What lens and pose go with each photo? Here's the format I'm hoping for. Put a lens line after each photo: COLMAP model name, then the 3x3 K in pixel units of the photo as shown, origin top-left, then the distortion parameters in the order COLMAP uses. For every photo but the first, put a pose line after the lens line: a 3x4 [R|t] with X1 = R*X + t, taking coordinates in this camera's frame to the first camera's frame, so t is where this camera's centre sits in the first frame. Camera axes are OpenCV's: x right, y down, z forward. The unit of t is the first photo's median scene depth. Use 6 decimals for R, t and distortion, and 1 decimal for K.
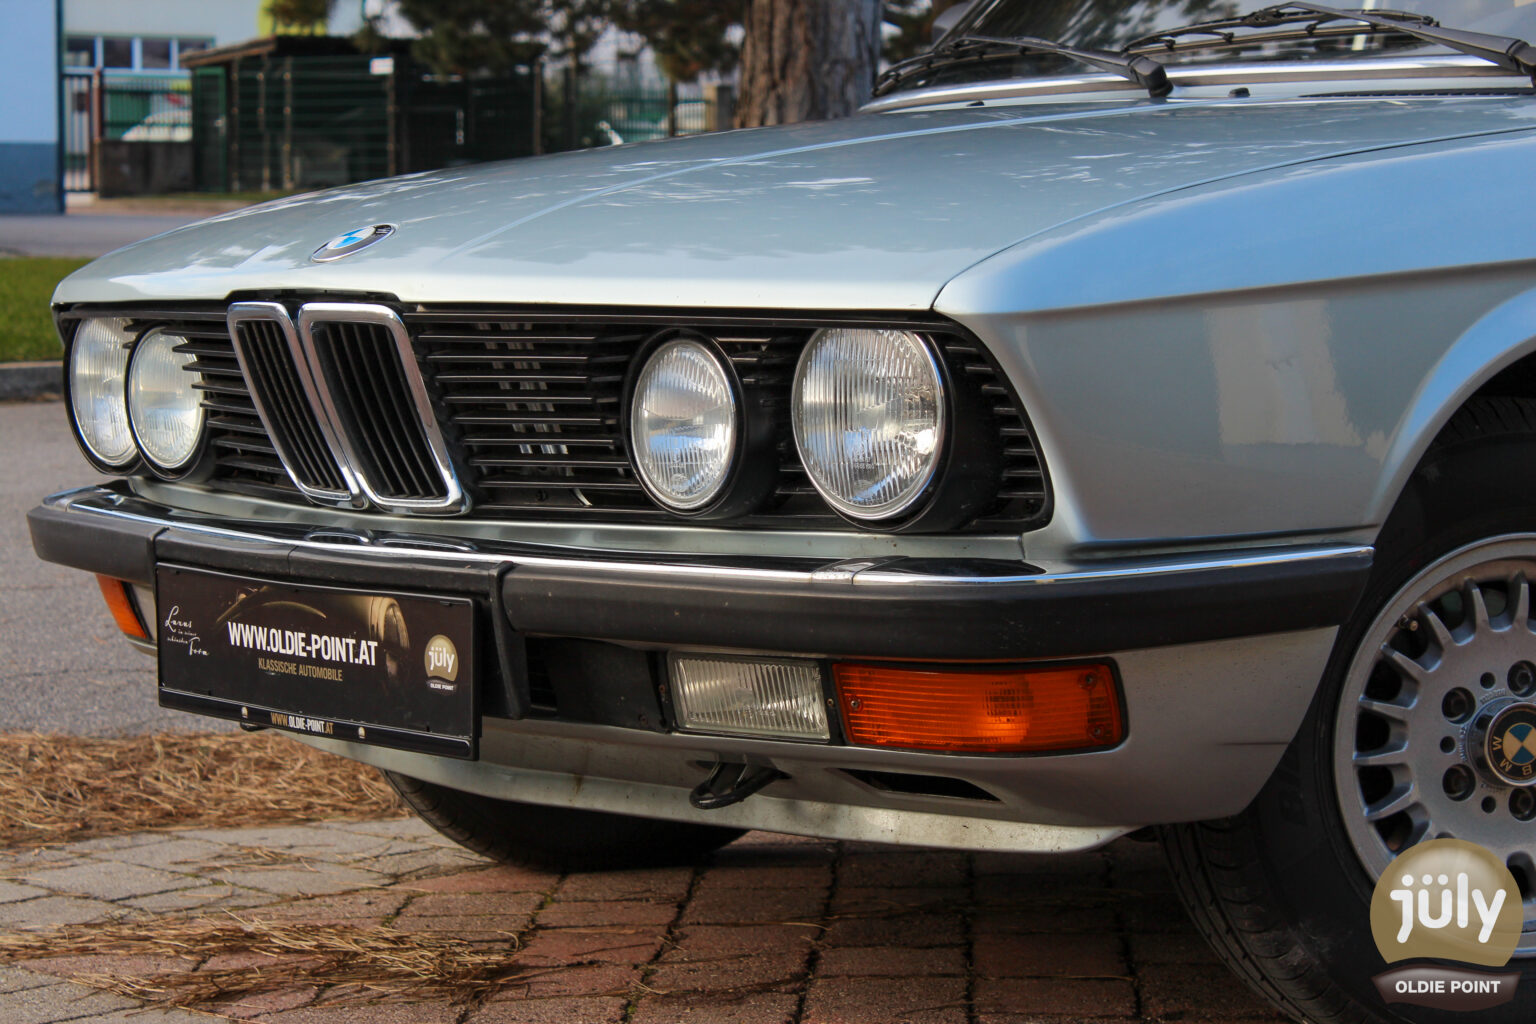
lens RADIAL K [[3662.6, 0, 822.4], [0, 3662.6, 545.0], [0, 0, 1]] dist [0.109358, 0.000000]
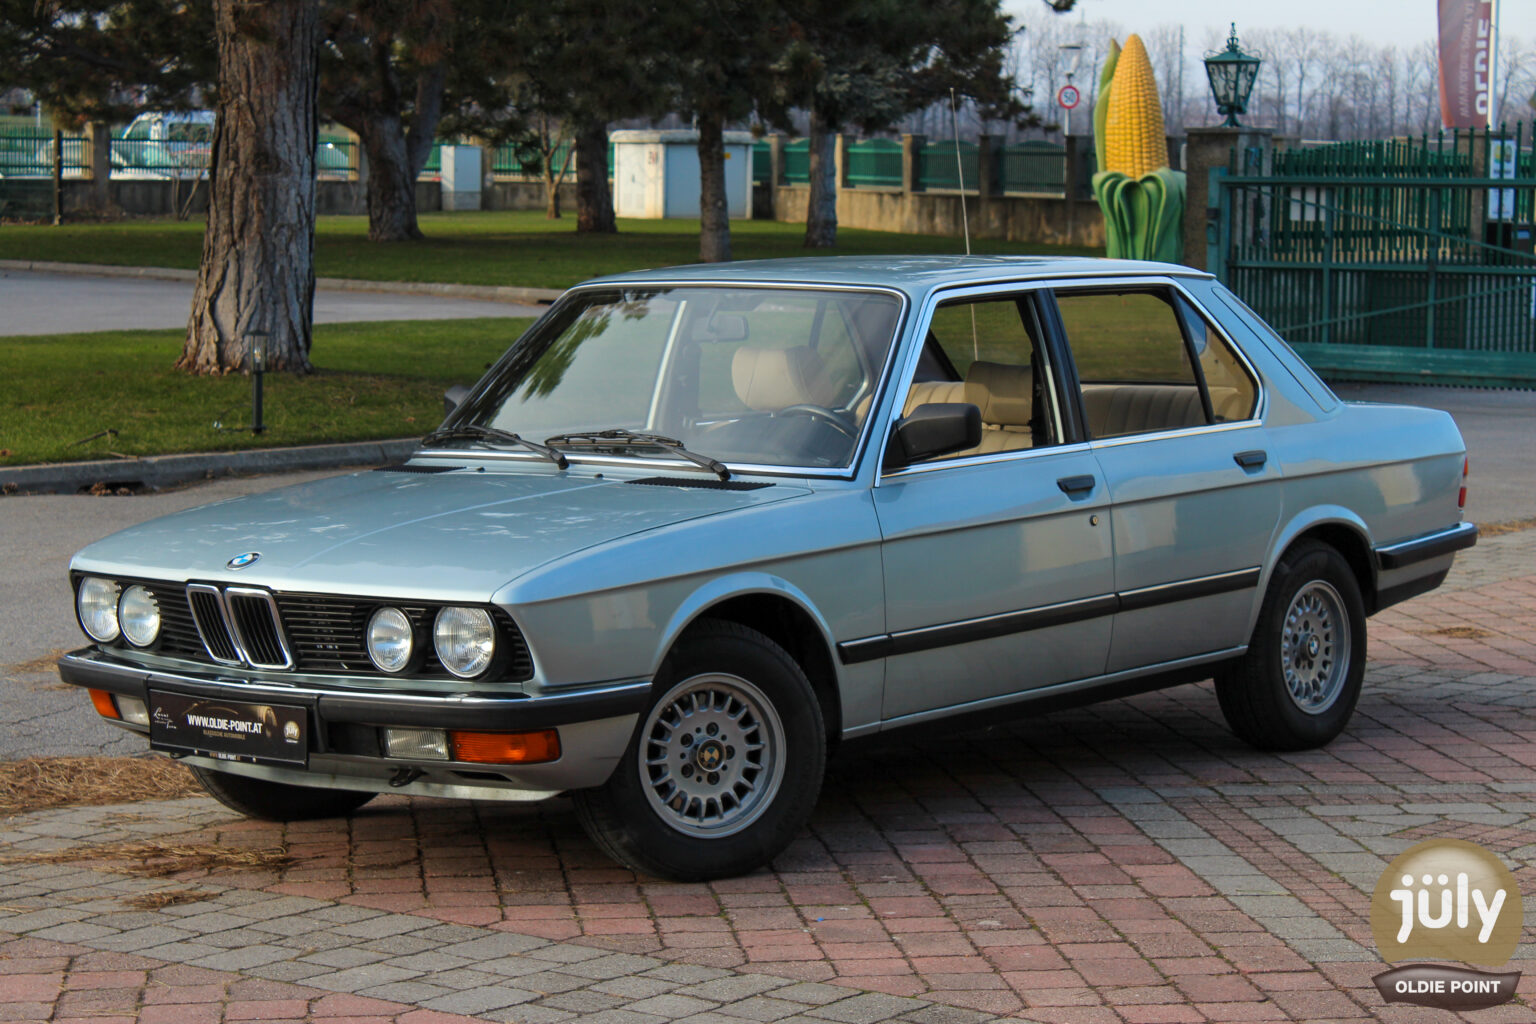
lens RADIAL K [[3662.6, 0, 771.9], [0, 3662.6, 511.2], [0, 0, 1]] dist [0.109358, 0.000000]
pose [[0.986588, -0.007551, 0.163055, -0.182961], [0.008585, 0.999947, -0.005635, -0.100917], [-0.163003, 0.006960, 0.986601, -1.524151]]
